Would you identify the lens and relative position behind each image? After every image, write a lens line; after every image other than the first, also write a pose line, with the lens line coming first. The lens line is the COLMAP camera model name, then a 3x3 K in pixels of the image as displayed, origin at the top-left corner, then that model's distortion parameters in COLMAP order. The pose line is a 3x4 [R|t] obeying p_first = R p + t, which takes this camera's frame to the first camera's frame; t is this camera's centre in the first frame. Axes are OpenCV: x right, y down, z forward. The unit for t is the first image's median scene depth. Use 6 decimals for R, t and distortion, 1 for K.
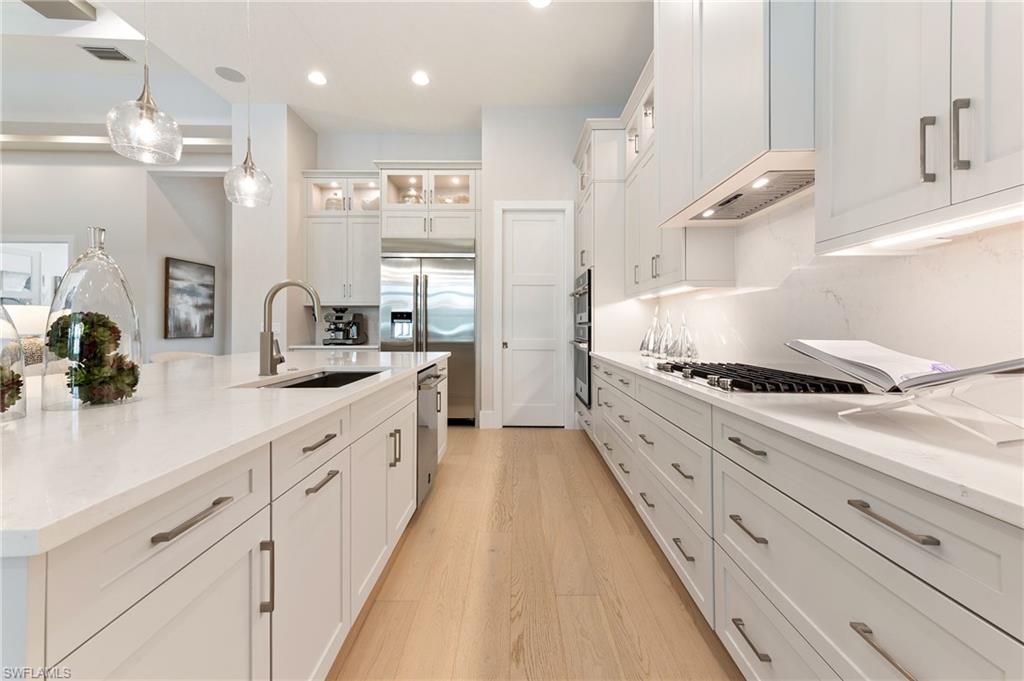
lens RADIAL K [[408.0, 0, 517.8], [0, 408.0, 323.5], [0, 0, 1]] dist [0.017967, -0.000480]
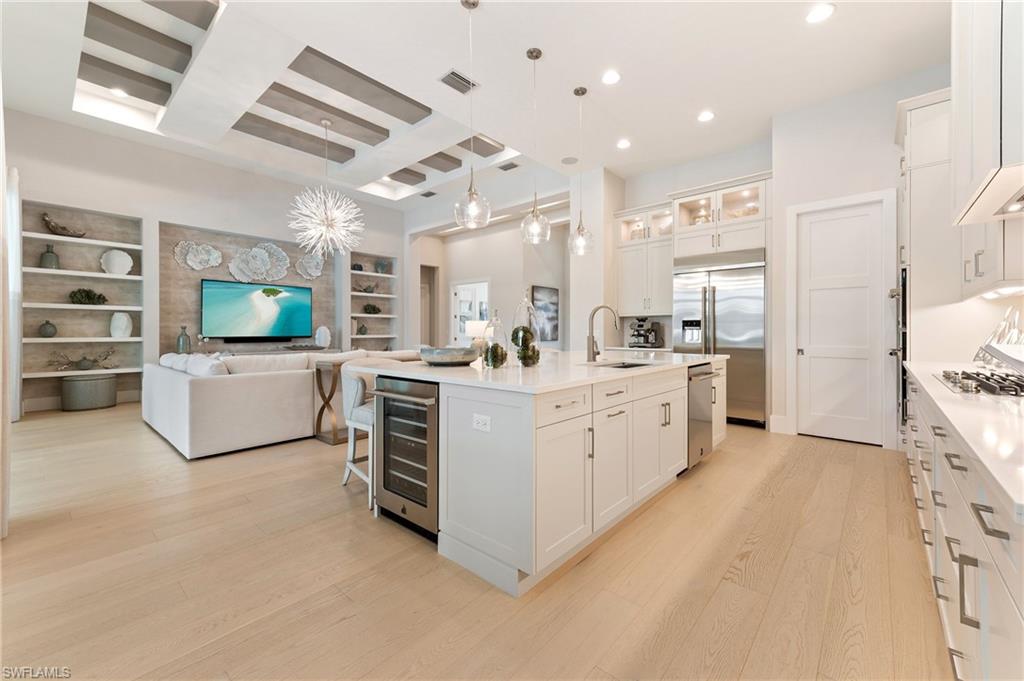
lens RADIAL K [[408.0, 0, 519.6], [0, 408.0, 325.2], [0, 0, 1]] dist [0.017967, -0.000480]
pose [[0.749472, -0.013198, -0.661904, 0.119513], [0.005304, 0.999889, -0.013932, -0.000405], [0.662014, 0.006931, 0.749459, -0.191185]]
